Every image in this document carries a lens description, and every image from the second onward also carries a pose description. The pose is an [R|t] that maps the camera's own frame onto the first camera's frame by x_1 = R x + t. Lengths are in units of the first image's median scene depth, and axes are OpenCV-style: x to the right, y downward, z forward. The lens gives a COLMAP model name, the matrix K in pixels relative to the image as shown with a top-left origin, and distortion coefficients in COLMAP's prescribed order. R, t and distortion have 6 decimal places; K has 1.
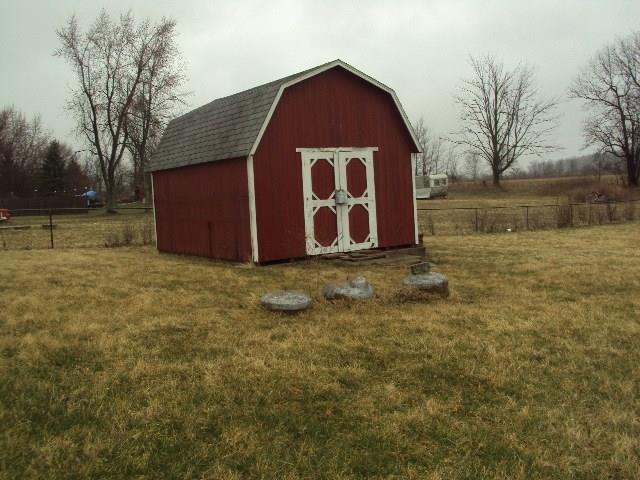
lens RADIAL K [[670.8, 0, 320.1], [0, 670.8, 239.9], [0, 0, 1]] dist [-0.108592, 0.000000]
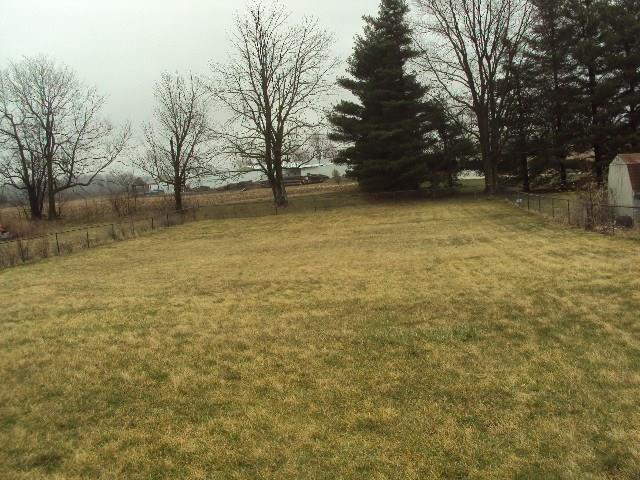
lens RADIAL K [[680.7, 0, 318.3], [0, 680.7, 238.6], [0, 0, 1]] dist [-0.090937, 0.000000]
pose [[0.657923, -0.070234, 0.749803, 0.013201], [0.108442, 0.994101, -0.002036, -0.007296], [-0.745237, 0.082650, 0.661658, 0.049485]]
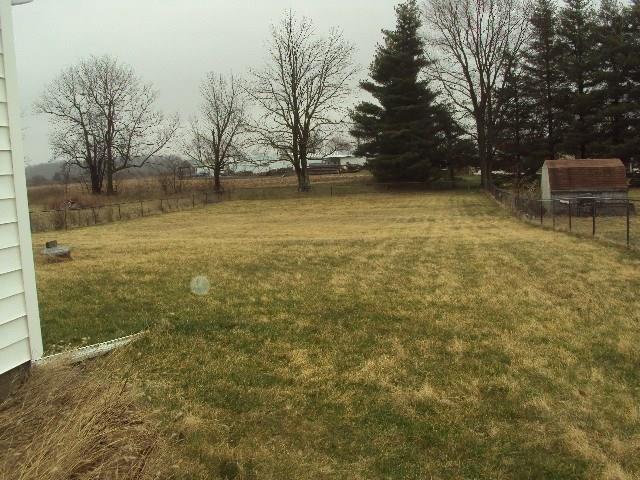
lens RADIAL K [[677.2, 0, 322.4], [0, 677.2, 240.4], [0, 0, 1]] dist [-0.090184, 0.000000]
pose [[0.701762, -0.055125, 0.710276, -0.073598], [0.064956, 0.997800, 0.013263, 0.007378], [-0.709444, 0.036829, 0.703799, -0.083776]]
